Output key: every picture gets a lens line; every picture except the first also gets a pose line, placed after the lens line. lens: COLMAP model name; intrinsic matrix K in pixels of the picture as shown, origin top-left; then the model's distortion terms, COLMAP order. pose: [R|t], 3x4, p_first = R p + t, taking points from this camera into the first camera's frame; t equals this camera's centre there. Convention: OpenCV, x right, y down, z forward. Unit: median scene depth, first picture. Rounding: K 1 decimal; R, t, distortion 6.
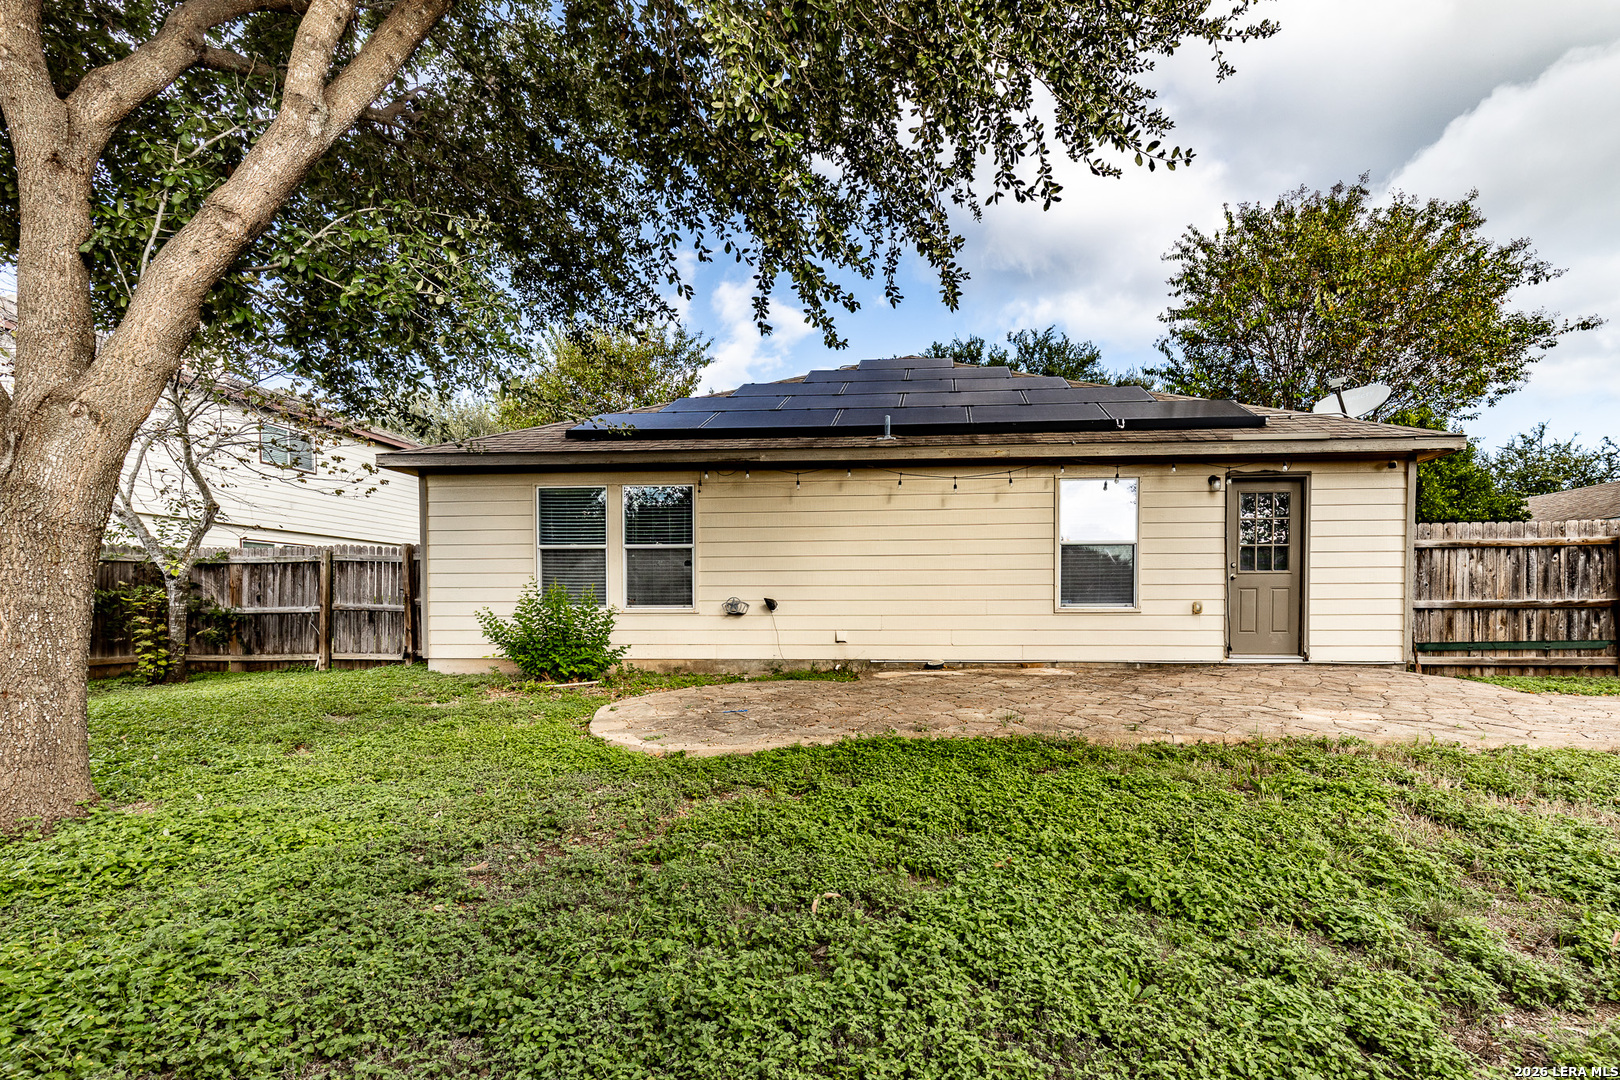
lens RADIAL K [[741.3, 0, 808.5], [0, 741.3, 610.6], [0, 0, 1]] dist [-0.010507, -0.000680]
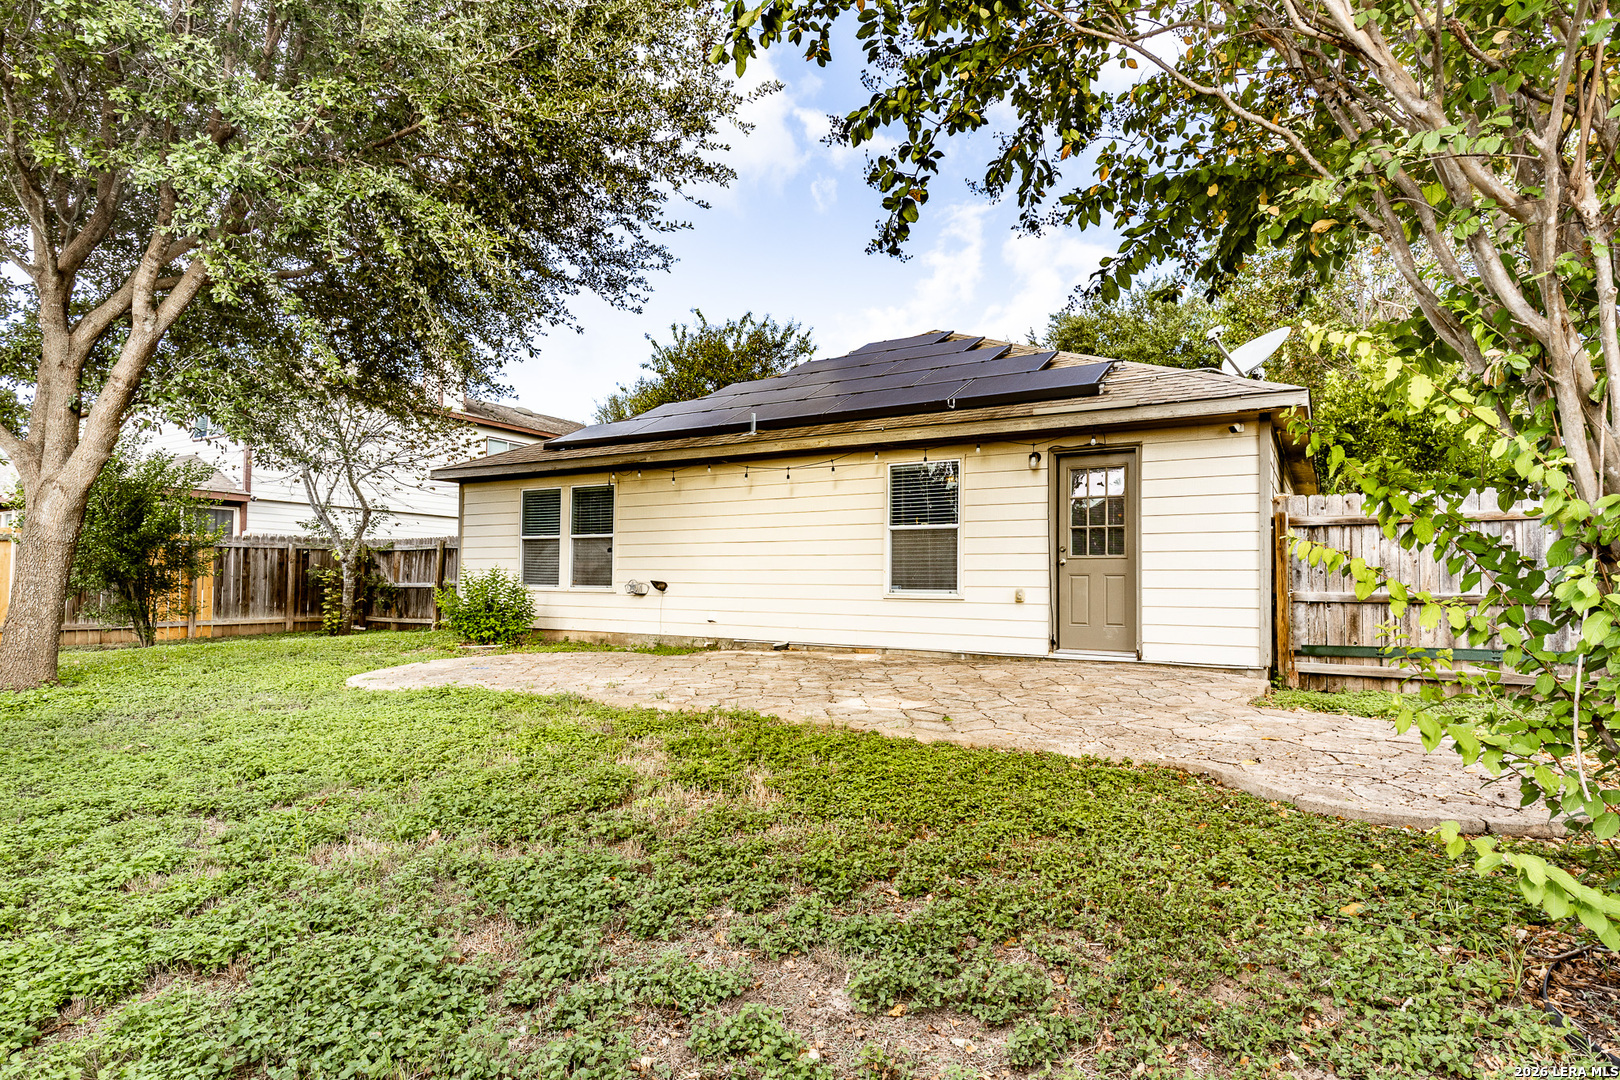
lens RADIAL K [[827.4, 0, 809.8], [0, 827.4, 536.9], [0, 0, 1]] dist [-0.028155, -0.000132]
pose [[0.896420, -0.012272, -0.443035, 0.730227], [-0.019430, 0.997567, -0.066946, -0.003024], [0.442779, 0.068620, 0.894001, -0.036000]]
